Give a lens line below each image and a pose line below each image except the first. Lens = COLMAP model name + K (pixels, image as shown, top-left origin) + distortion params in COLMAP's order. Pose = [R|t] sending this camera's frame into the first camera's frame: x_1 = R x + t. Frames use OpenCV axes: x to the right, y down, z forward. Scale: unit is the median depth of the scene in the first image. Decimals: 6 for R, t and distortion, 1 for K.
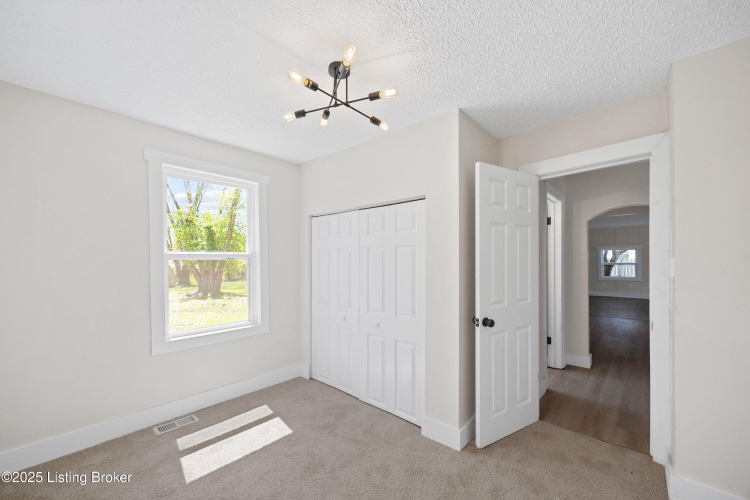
lens RADIAL K [[289.1, 0, 376.2], [0, 289.1, 254.1], [0, 0, 1]] dist [-0.002426, -0.000088]
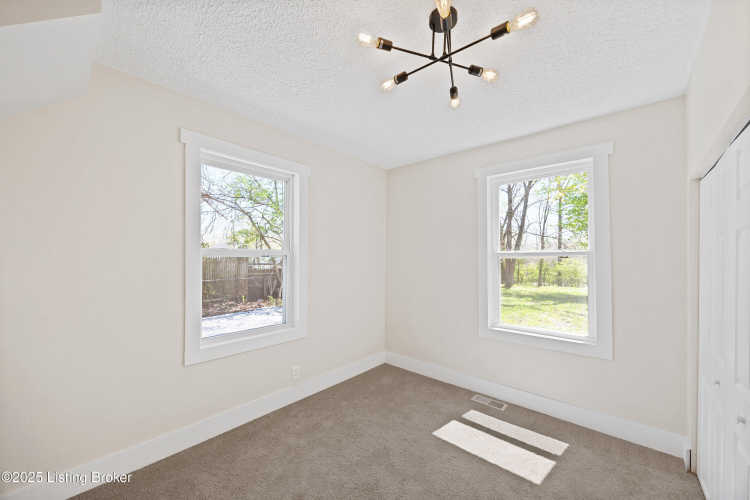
lens RADIAL K [[289.1, 0, 373.3], [0, 289.1, 255.4], [0, 0, 1]] dist [-0.002426, -0.000088]
pose [[0.005034, -0.010285, -0.999934, 0.449214], [0.013356, 0.999859, -0.010217, 0.014997], [0.999898, -0.013303, 0.005171, 0.539236]]
